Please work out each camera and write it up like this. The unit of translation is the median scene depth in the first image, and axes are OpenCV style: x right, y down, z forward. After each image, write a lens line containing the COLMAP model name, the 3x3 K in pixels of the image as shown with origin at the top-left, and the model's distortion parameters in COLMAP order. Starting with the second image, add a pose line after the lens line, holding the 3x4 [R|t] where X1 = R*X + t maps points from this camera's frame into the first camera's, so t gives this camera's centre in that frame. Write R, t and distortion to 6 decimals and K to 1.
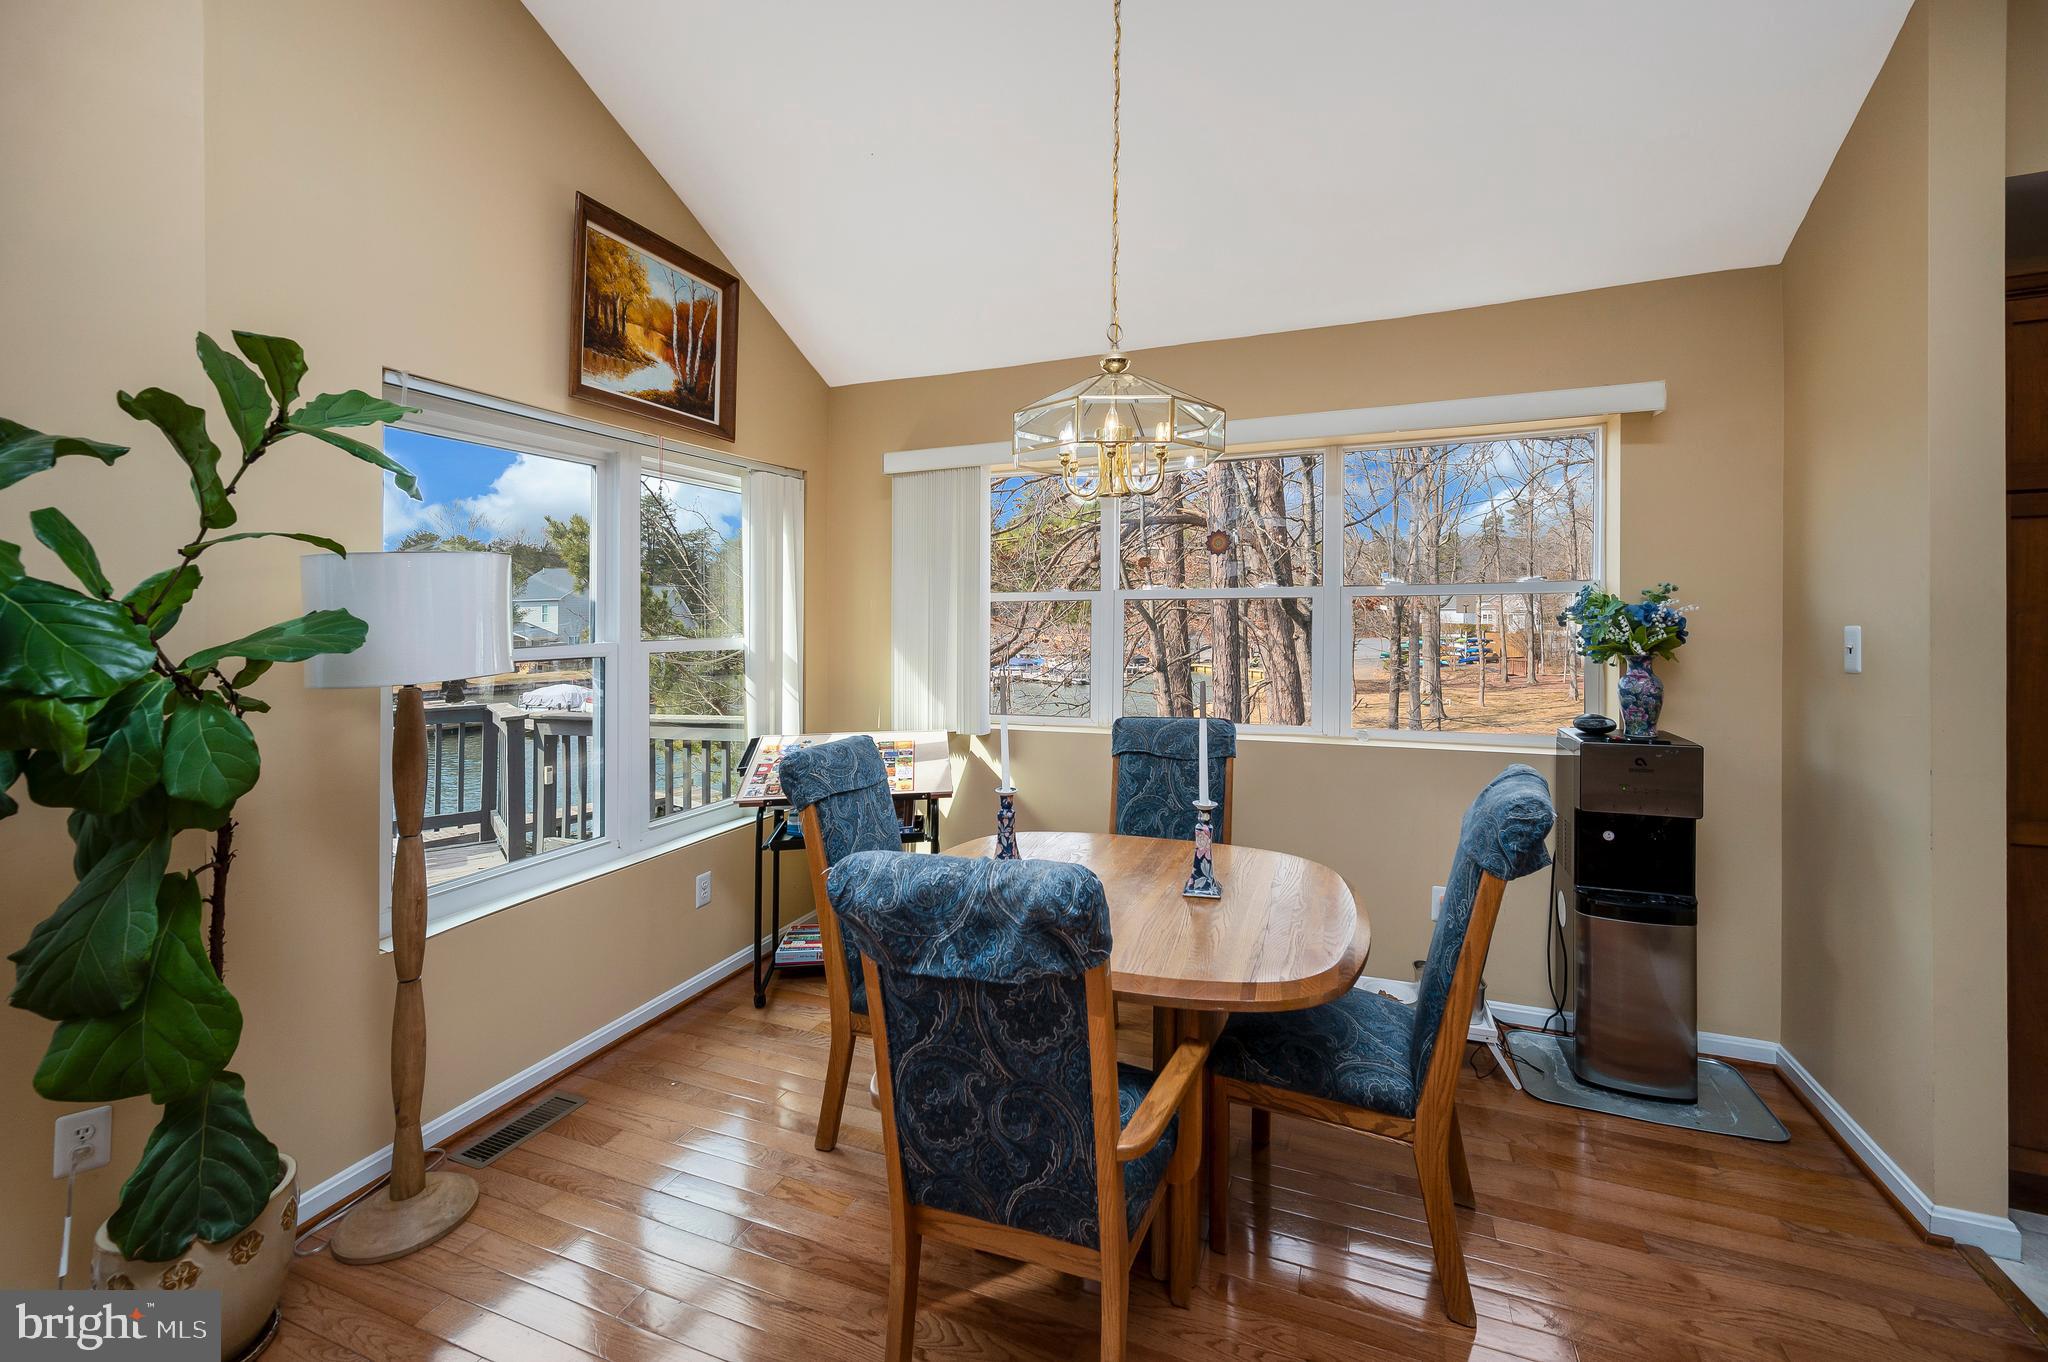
lens RADIAL K [[843.3, 0, 1024.3], [0, 843.3, 615.2], [0, 0, 1]] dist [-0.000896, 0.000567]
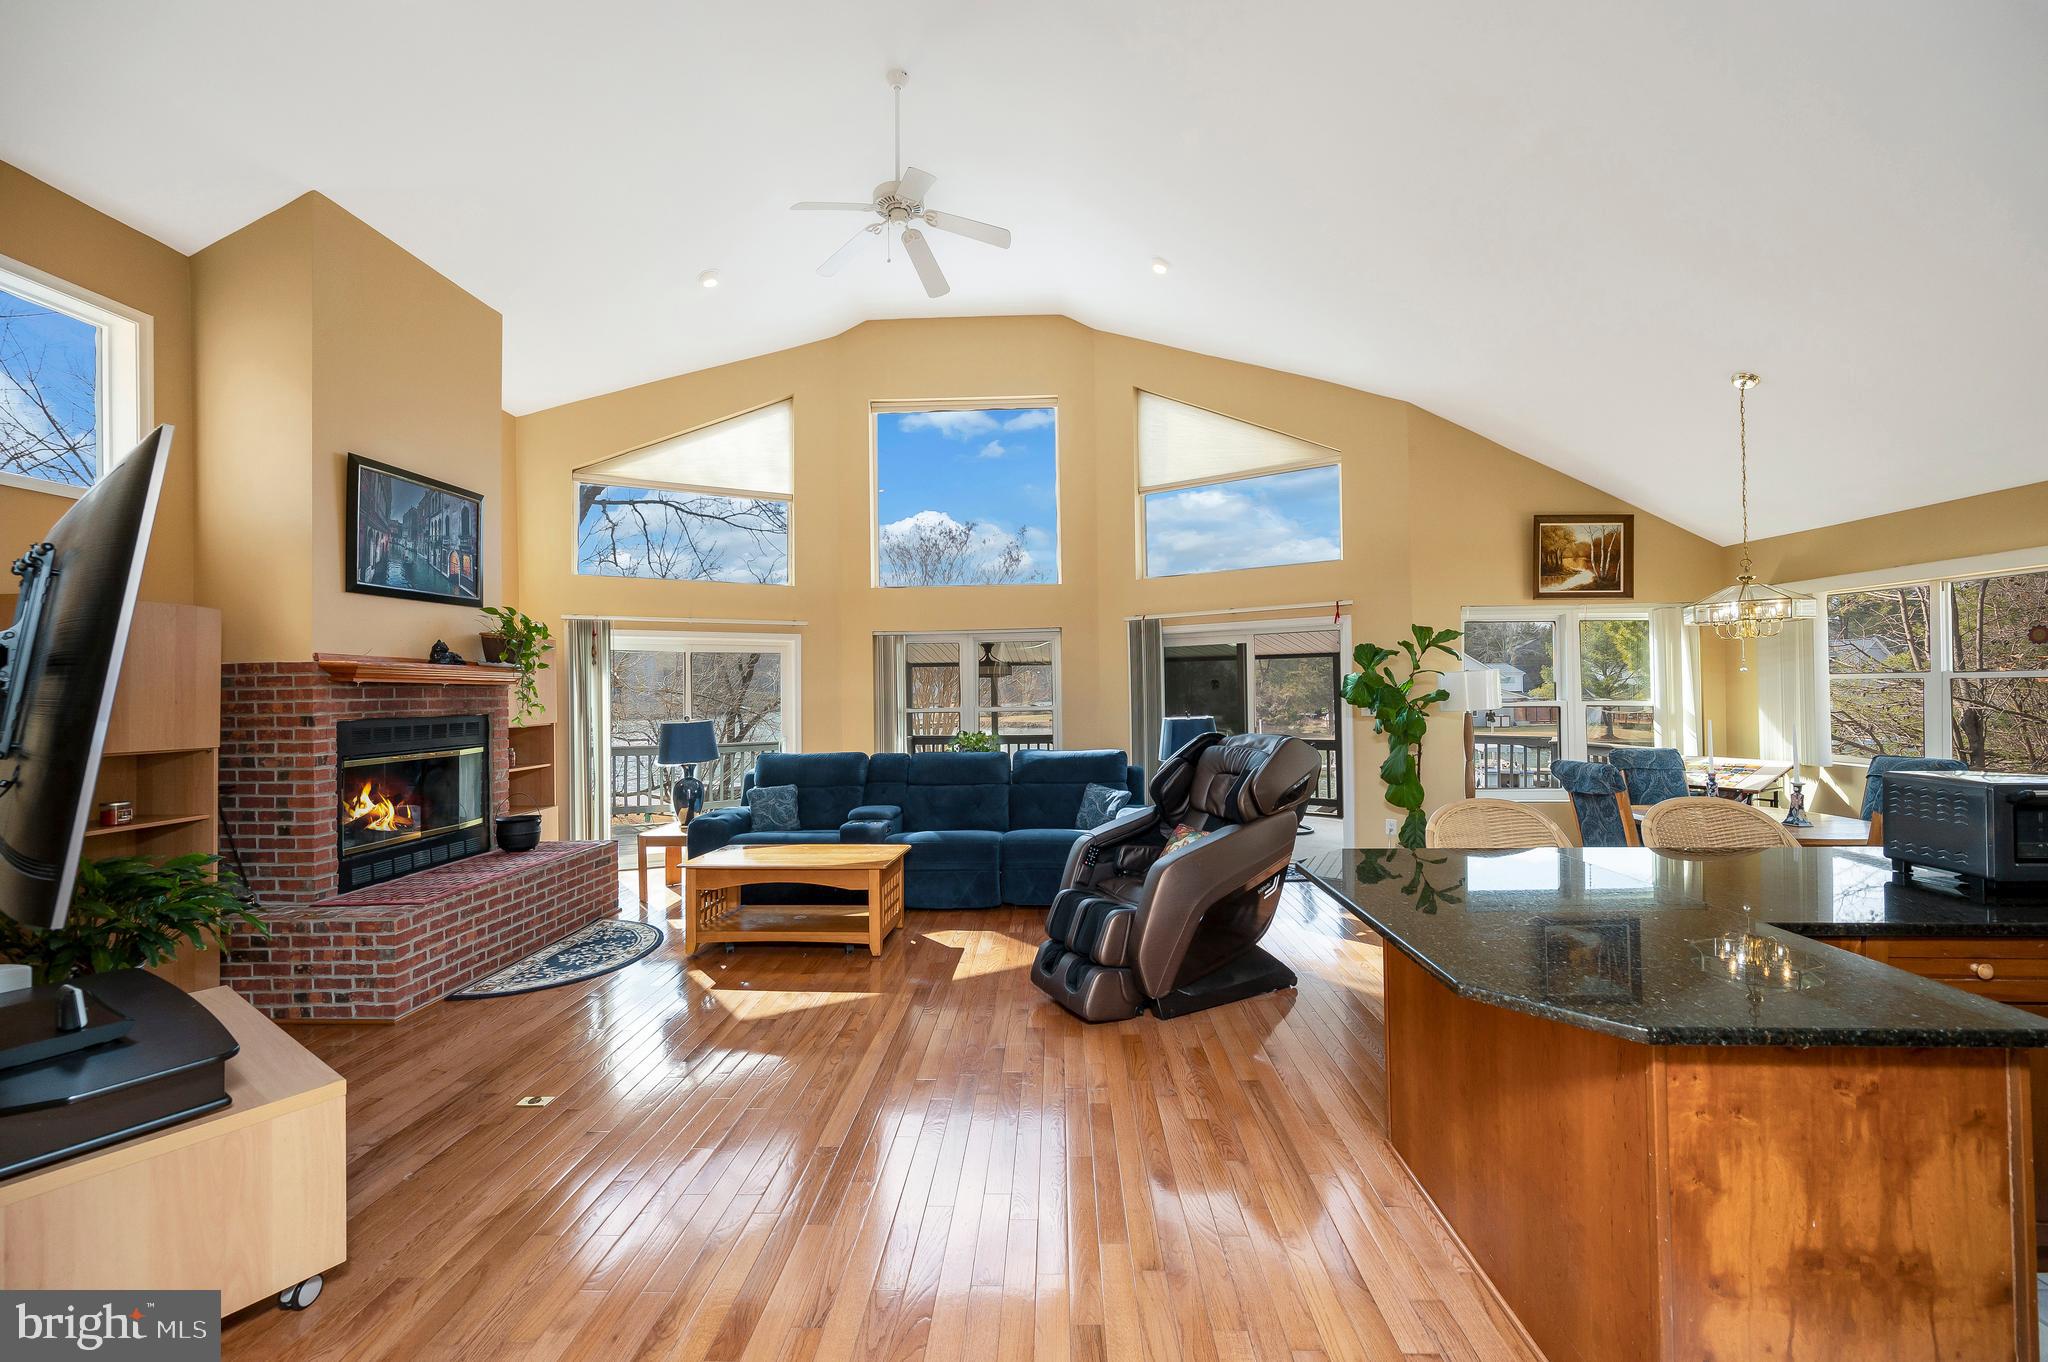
lens RADIAL K [[843.3, 0, 1017.2], [0, 843.3, 673.1], [0, 0, 1]] dist [-0.000896, 0.000567]
pose [[0.338891, -0.019679, -0.940620, 1.073293], [0.008070, 0.999805, -0.018009, -0.013493], [0.940791, -0.001488, 0.338983, -1.062006]]
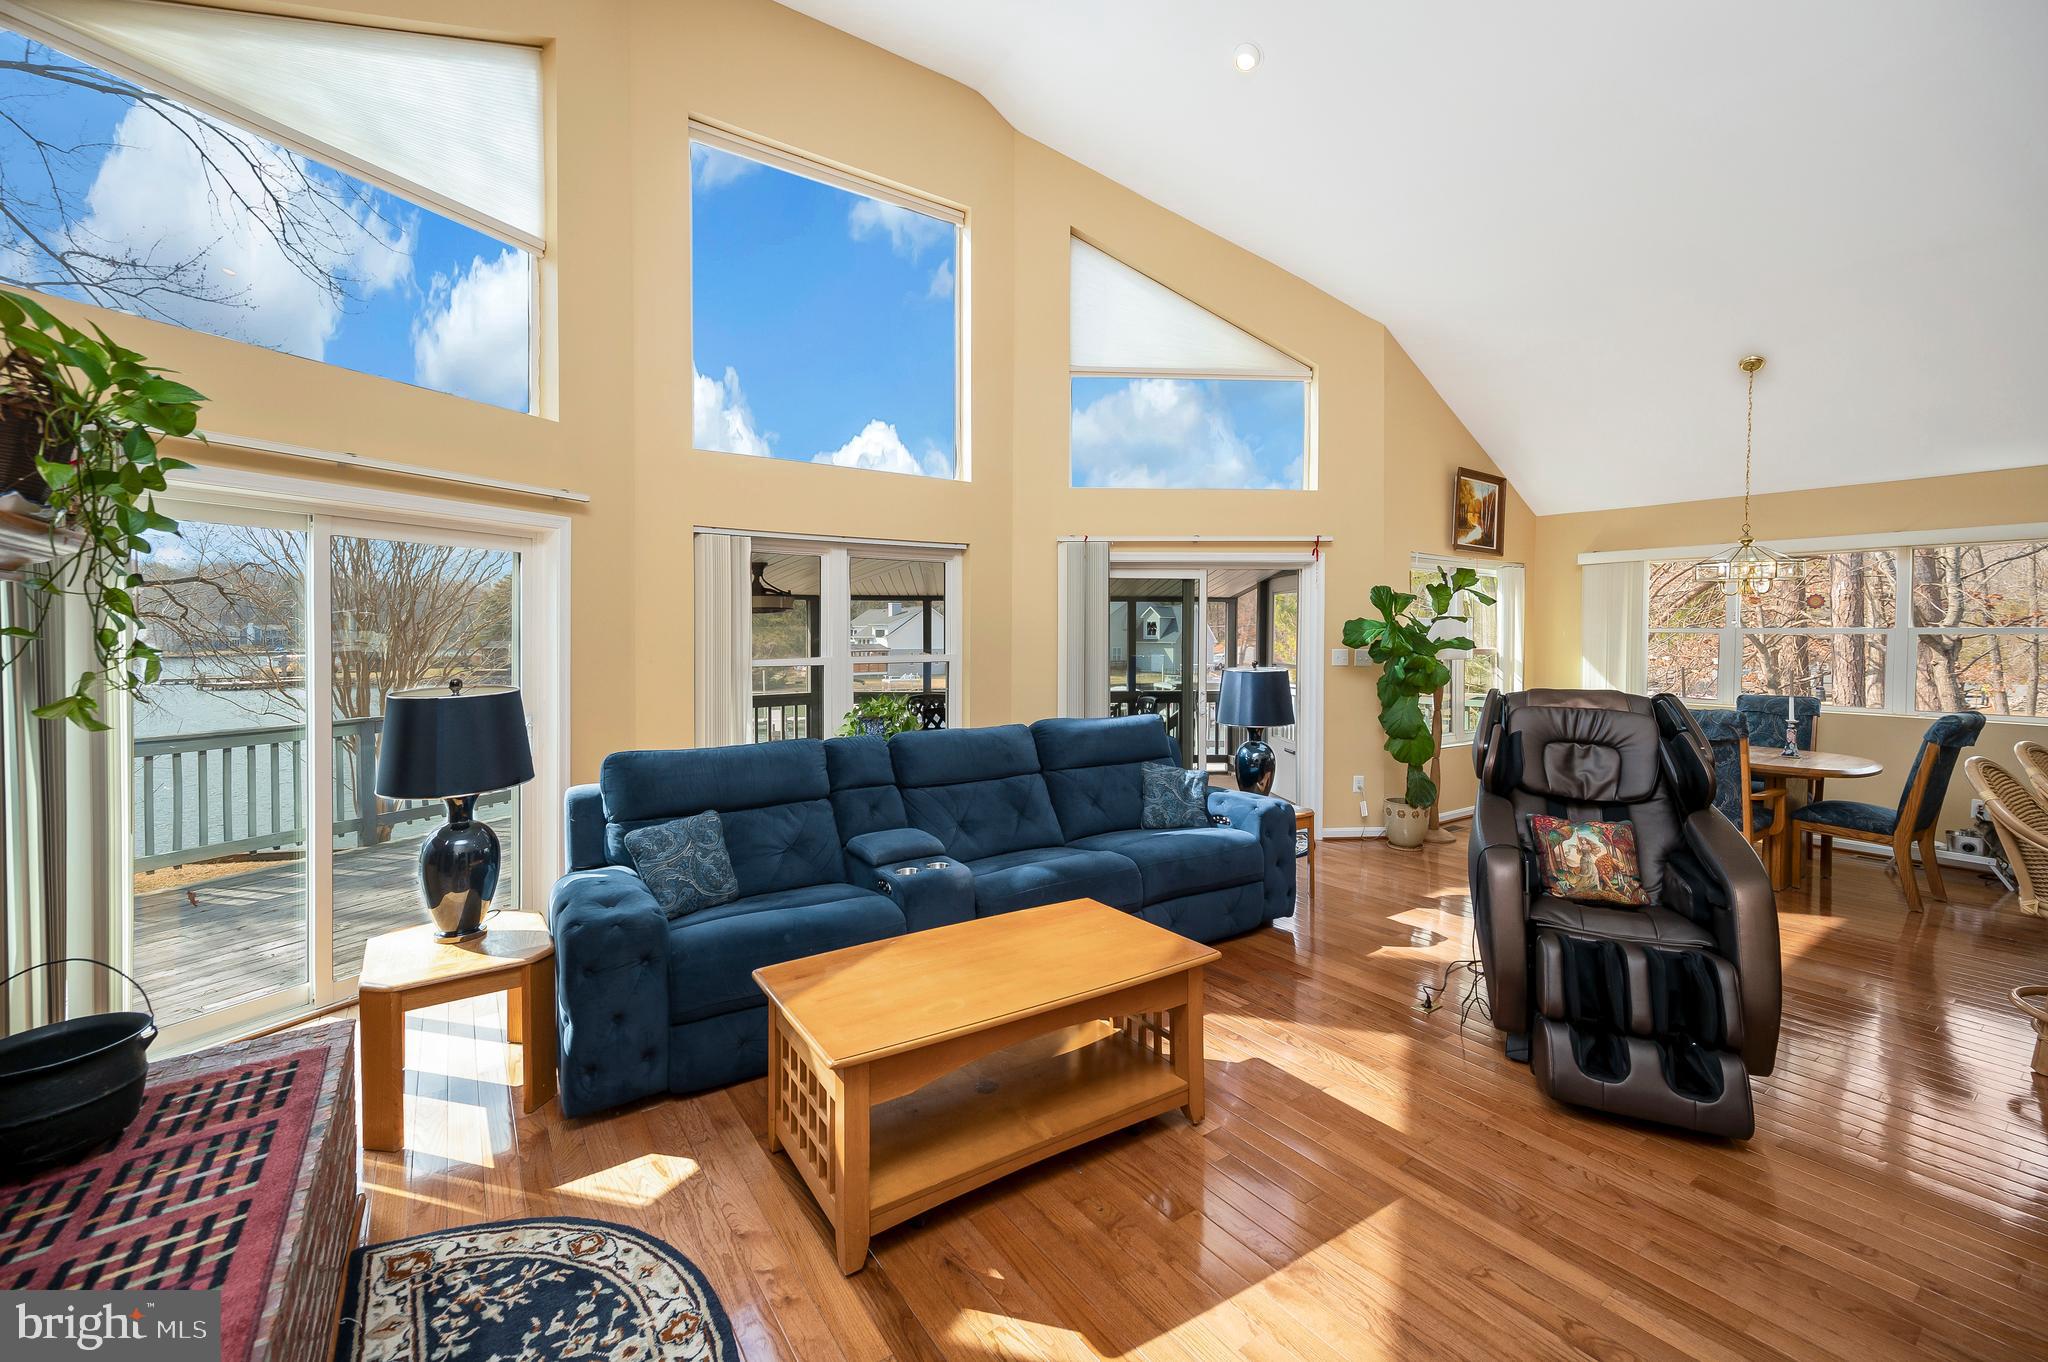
lens RADIAL K [[843.3, 0, 1012.6], [0, 843.3, 652.2], [0, 0, 1]] dist [-0.000896, 0.000567]
pose [[0.837417, 0.016726, -0.546309, -0.232857], [-0.008756, 0.999814, 0.017190, 0.007658], [0.546495, -0.009612, 0.837407, -1.546091]]
